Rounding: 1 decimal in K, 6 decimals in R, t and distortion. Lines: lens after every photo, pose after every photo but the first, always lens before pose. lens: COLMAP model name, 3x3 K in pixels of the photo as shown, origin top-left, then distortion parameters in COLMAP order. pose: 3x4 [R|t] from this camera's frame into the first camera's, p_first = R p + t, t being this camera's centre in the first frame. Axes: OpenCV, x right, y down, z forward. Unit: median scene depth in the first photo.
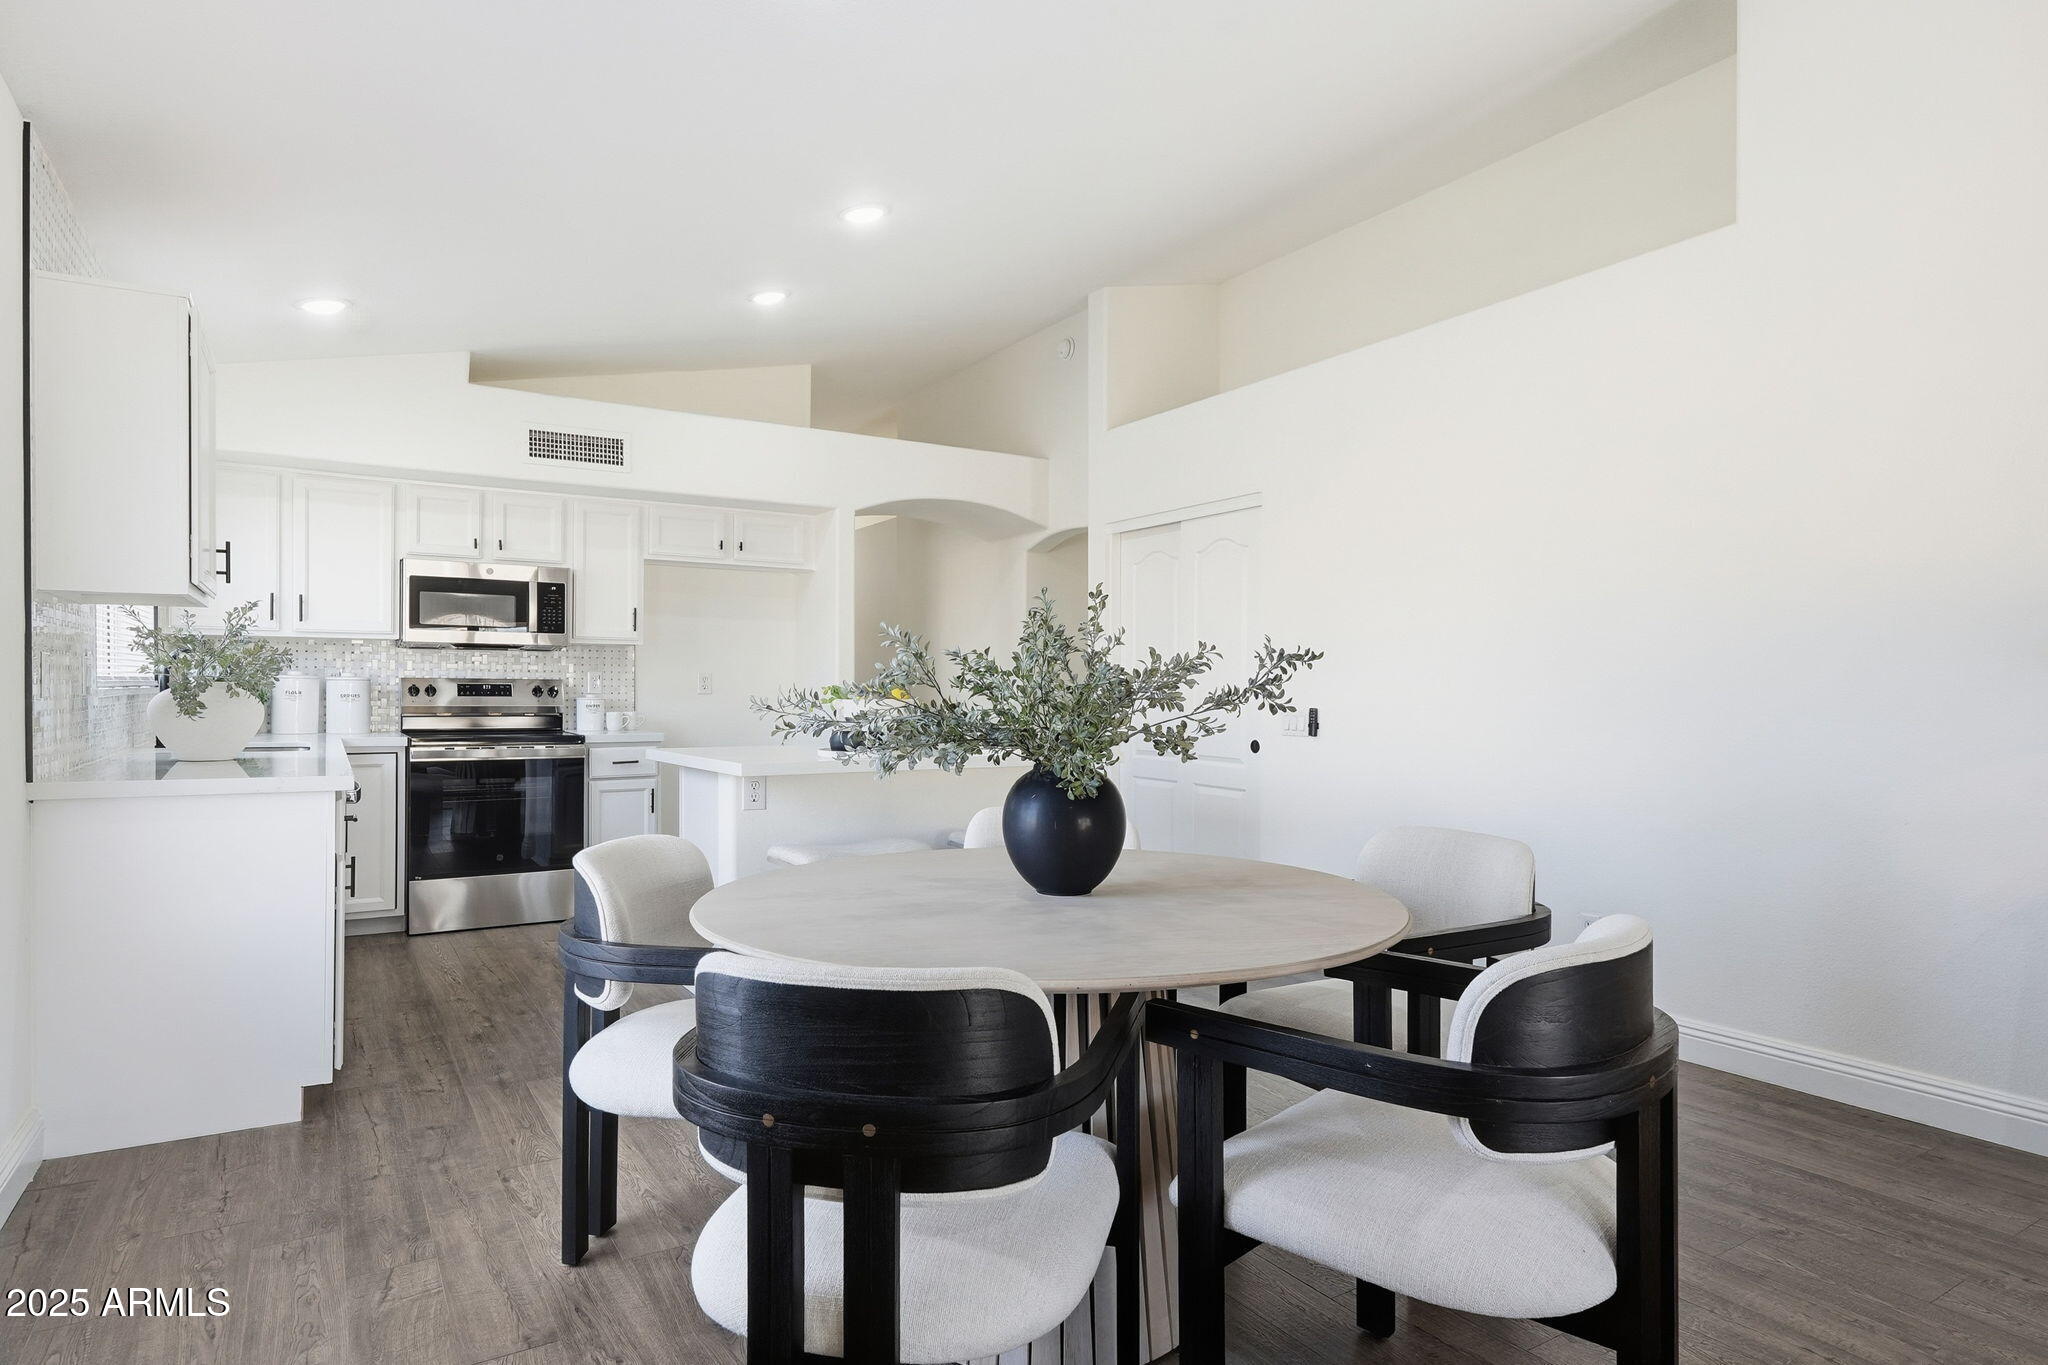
lens RADIAL K [[1110.2, 0, 953.7], [0, 1110.2, 694.6], [0, 0, 1]] dist [-0.001239, -0.000222]
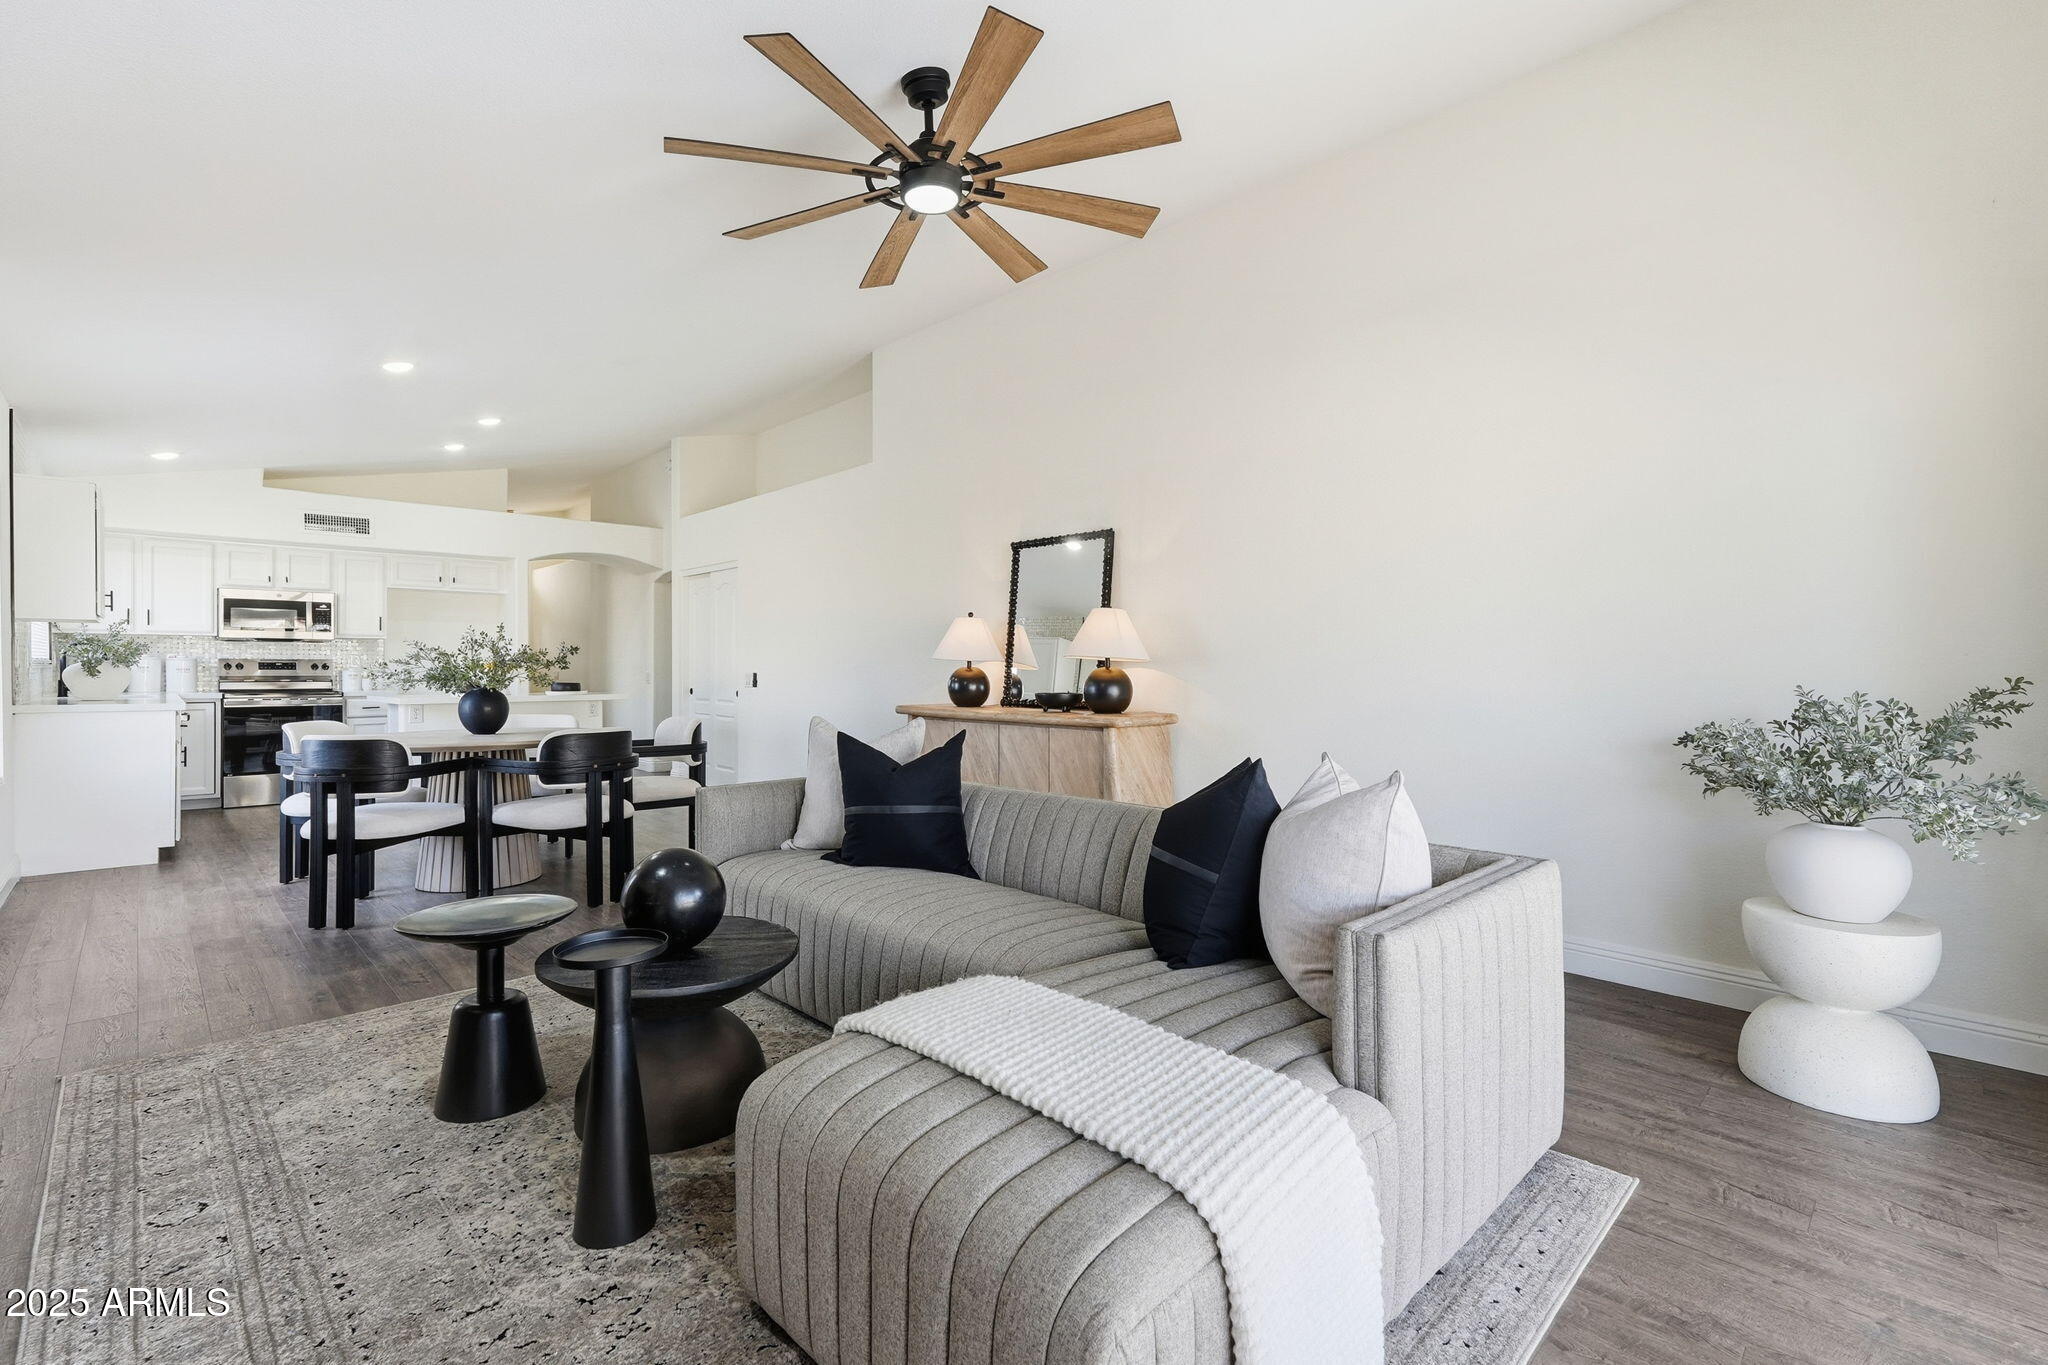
lens RADIAL K [[935.3, 0, 1000.2], [0, 935.3, 672.9], [0, 0, 1]] dist [-0.001966, 0.000382]
pose [[0.975508, -0.004560, 0.219919, 0.343673], [0.004800, 0.999988, -0.000555, 0.013189], [-0.219914, 0.001597, 0.975518, -0.636265]]
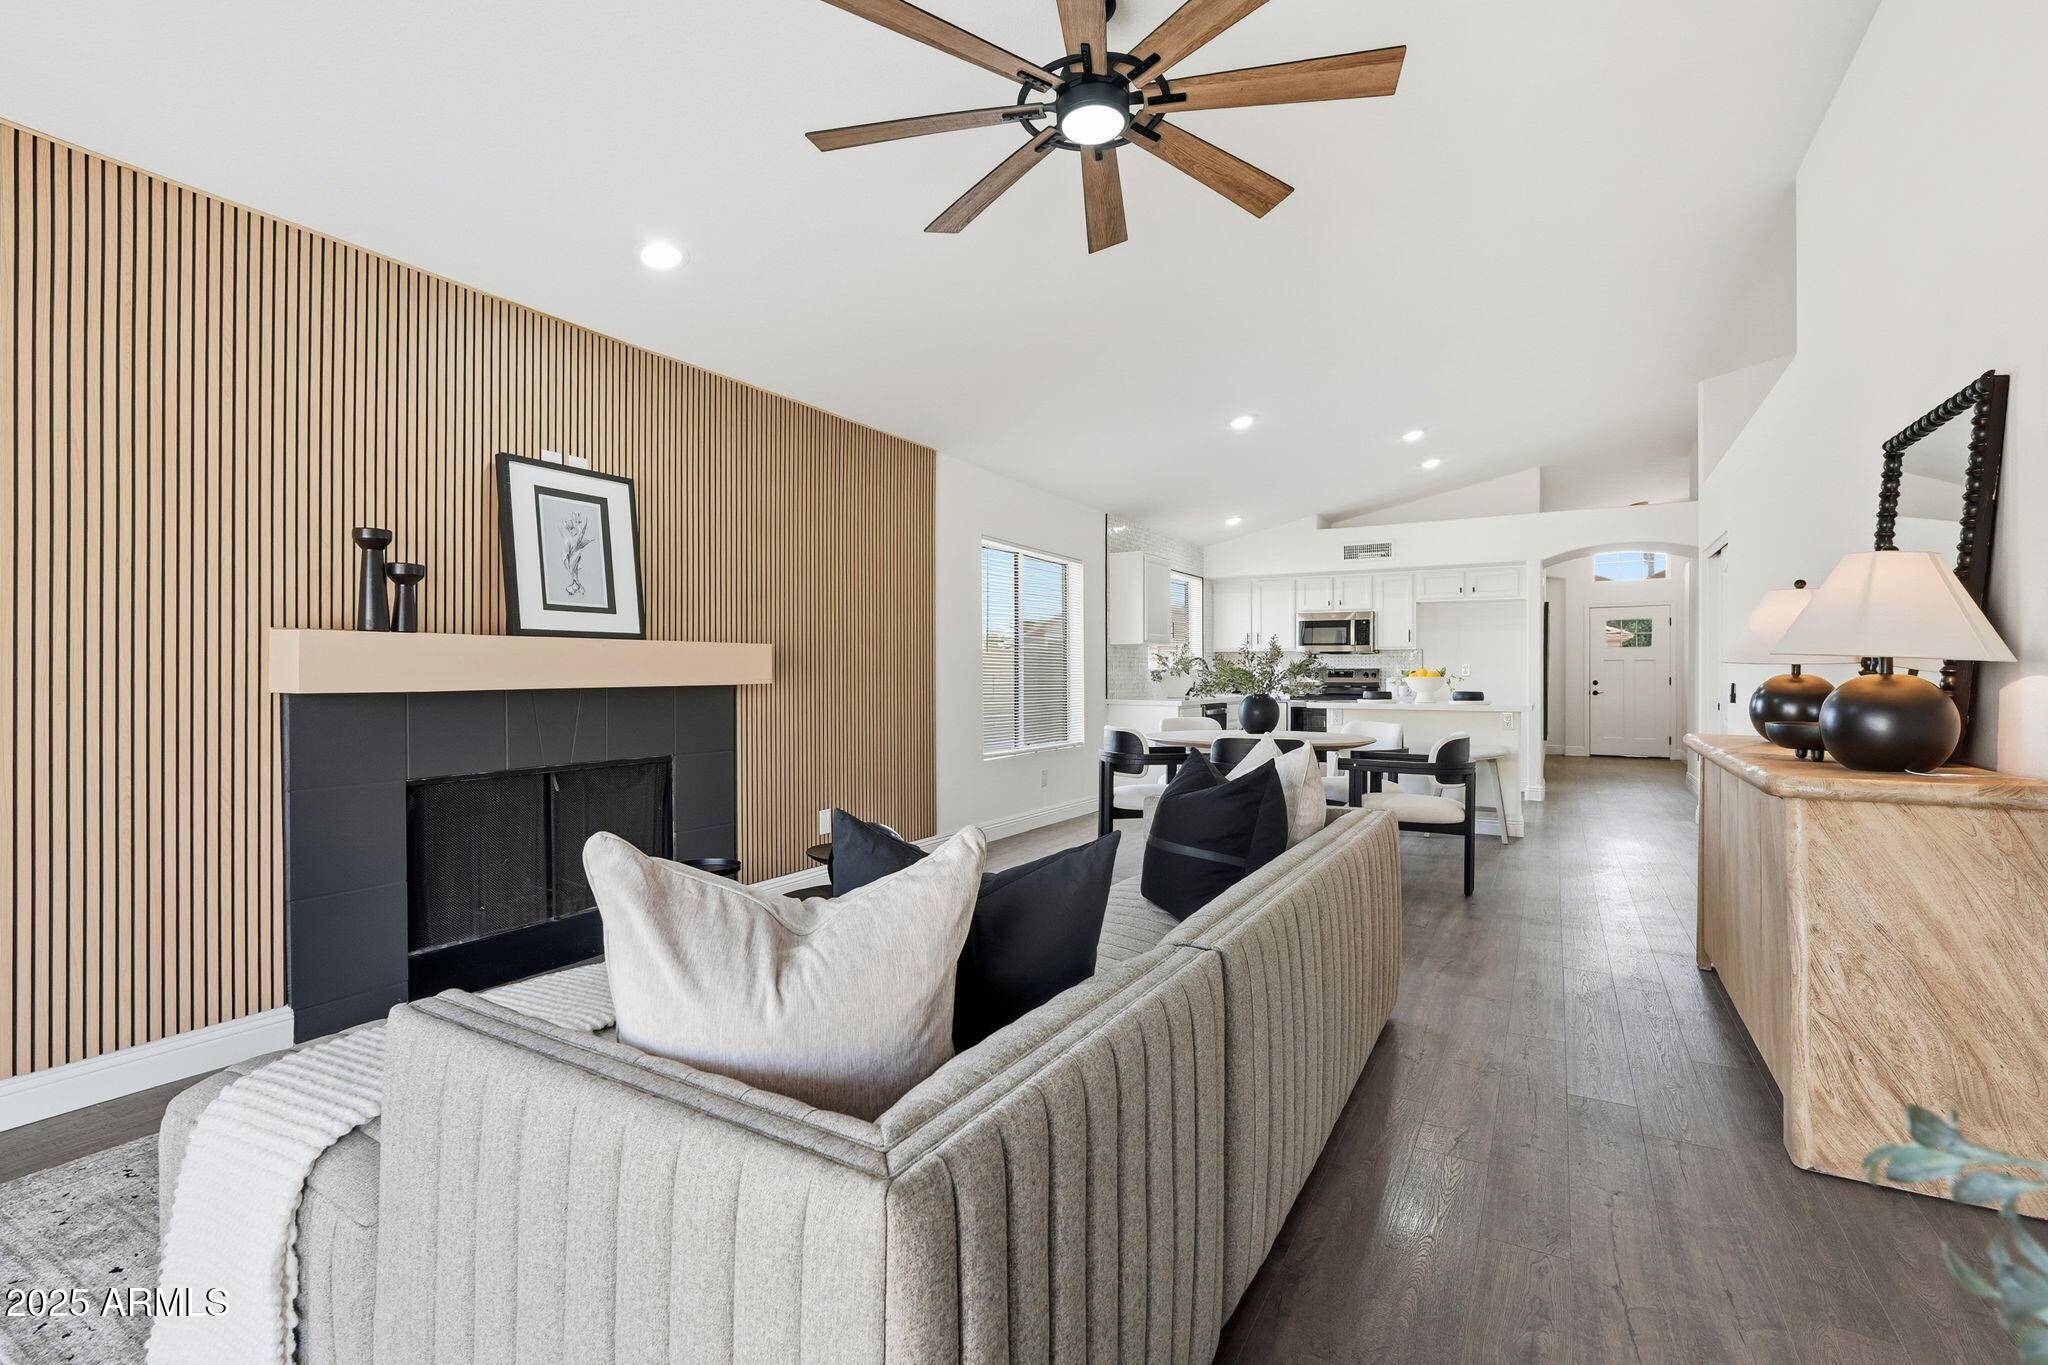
lens RADIAL K [[935.3, 0, 1000.2], [0, 935.3, 672.9], [0, 0, 1]] dist [-0.001966, 0.000382]
pose [[0.455023, -0.007094, -0.890452, 0.856791], [-0.002971, 0.999951, -0.009485, 0.012215], [0.890475, 0.006961, 0.454979, -0.342646]]
